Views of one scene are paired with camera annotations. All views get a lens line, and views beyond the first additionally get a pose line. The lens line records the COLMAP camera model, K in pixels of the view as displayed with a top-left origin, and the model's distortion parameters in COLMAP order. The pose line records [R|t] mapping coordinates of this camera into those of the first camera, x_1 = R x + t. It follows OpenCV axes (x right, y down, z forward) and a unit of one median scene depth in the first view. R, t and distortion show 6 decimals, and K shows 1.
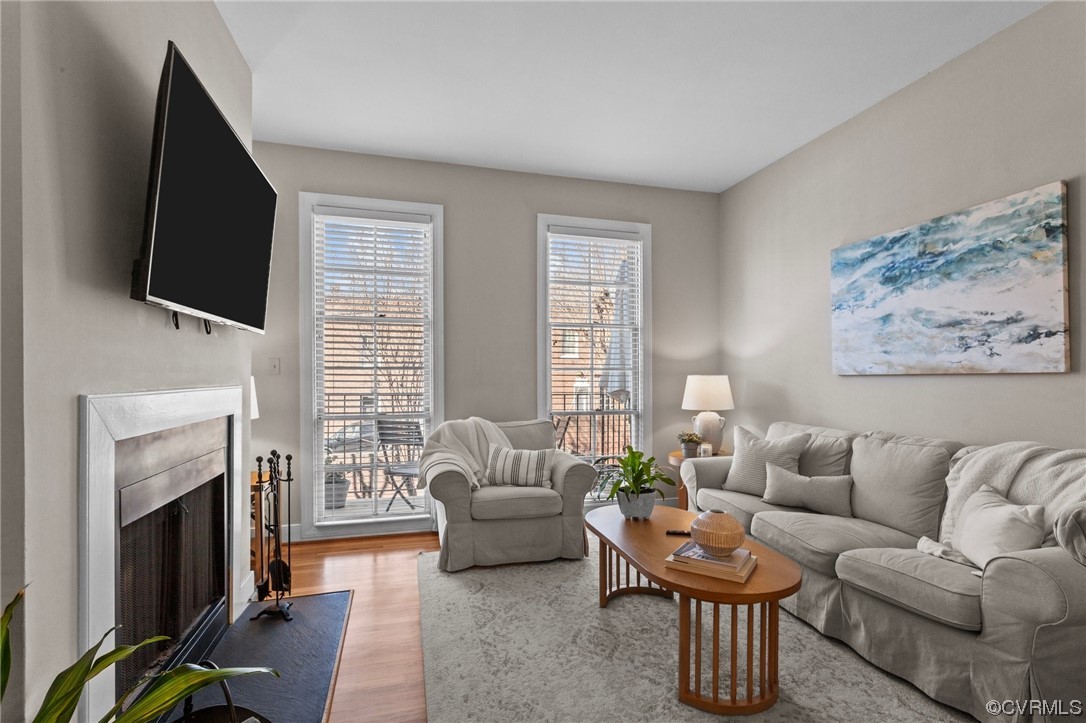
lens RADIAL K [[519.4, 0, 540.1], [0, 519.4, 373.3], [0, 0, 1]] dist [0.001263, 0.000384]
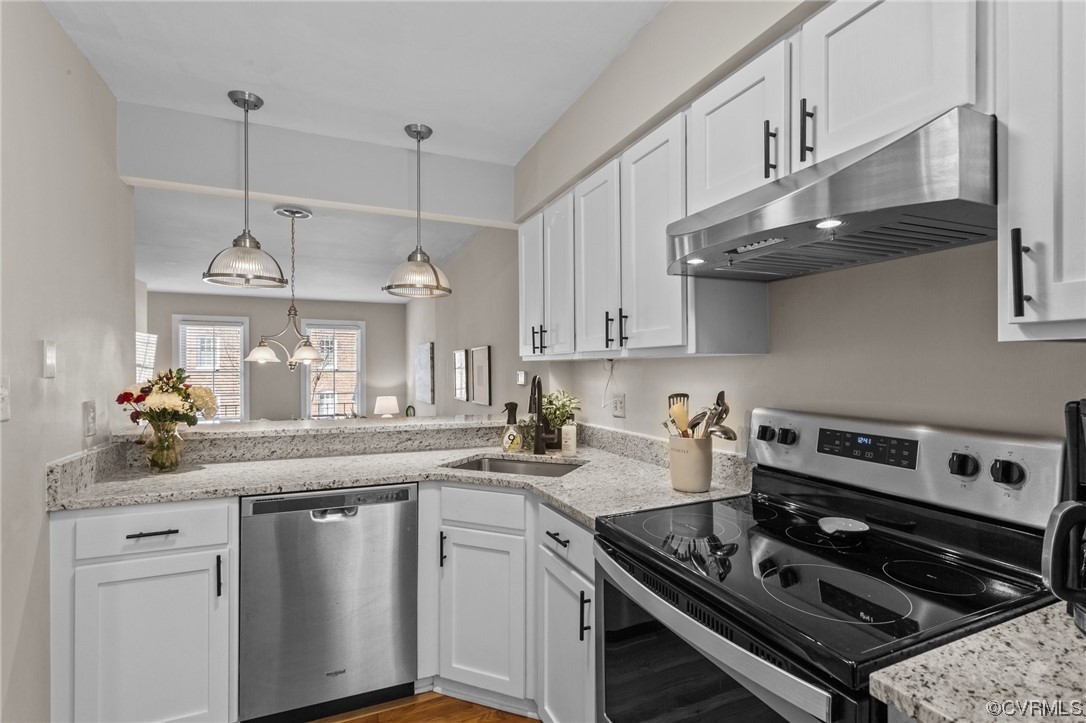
lens RADIAL K [[519.4, 0, 547.5], [0, 519.4, 367.4], [0, 0, 1]] dist [0.001263, 0.000384]
pose [[0.990879, 0.002373, 0.134731, 0.802923], [-0.002760, 0.999993, 0.002687, -0.145063], [-0.134724, -0.003035, 0.990879, -1.370809]]
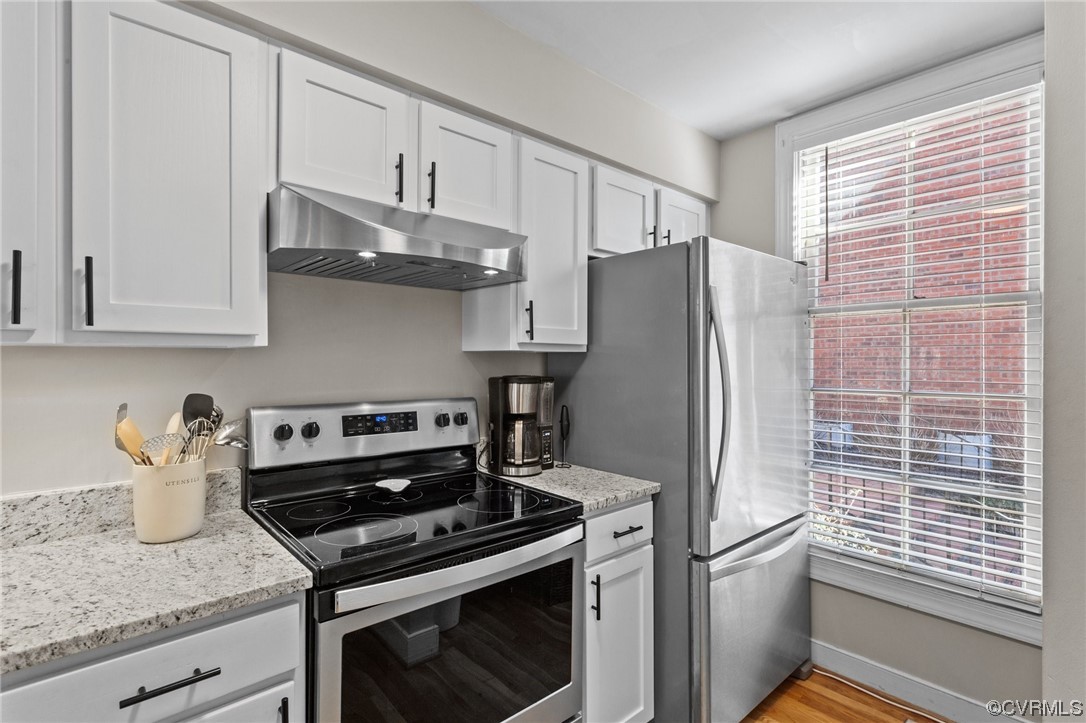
lens RADIAL K [[519.4, 0, 541.9], [0, 519.4, 360.6], [0, 0, 1]] dist [0.001263, 0.000384]
pose [[-0.437118, 0.007580, 0.899372, 0.571560], [-0.000269, 0.999963, -0.008558, -0.143034], [-0.899404, -0.003983, -0.437100, -0.958922]]
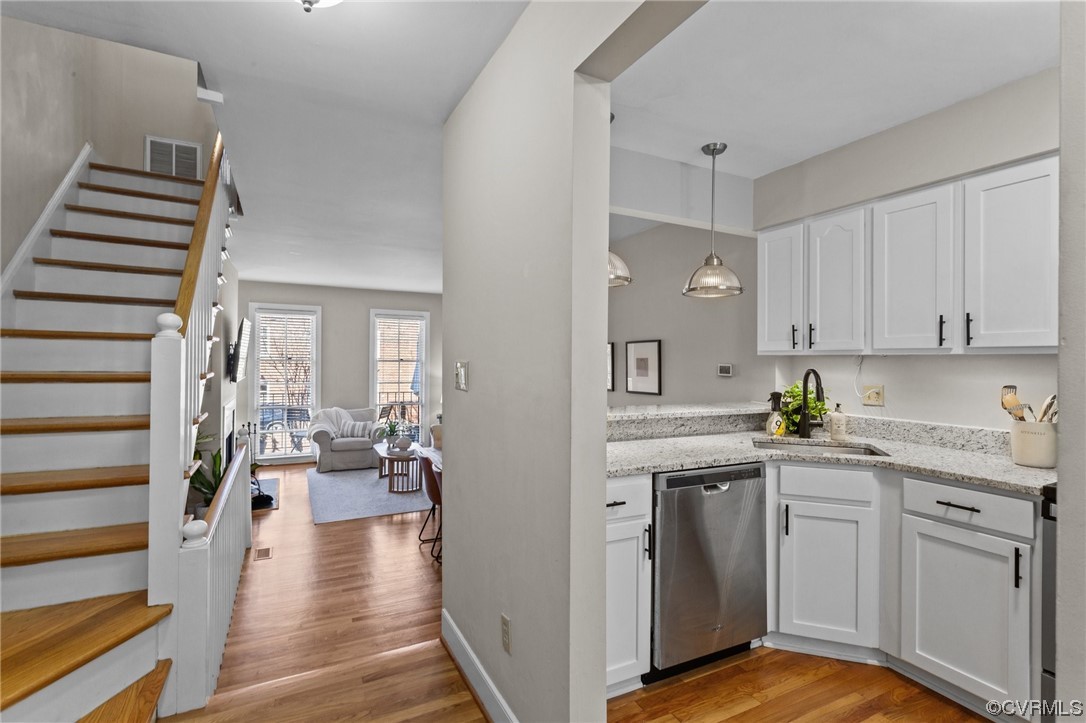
lens RADIAL K [[519.4, 0, 542.4], [0, 519.4, 356.8], [0, 0, 1]] dist [0.001263, 0.000384]
pose [[0.981733, 0.011870, 0.189895, 0.326666], [-0.012025, 0.999928, -0.000335, -0.144738], [-0.189885, -0.001955, 0.981804, -1.372461]]
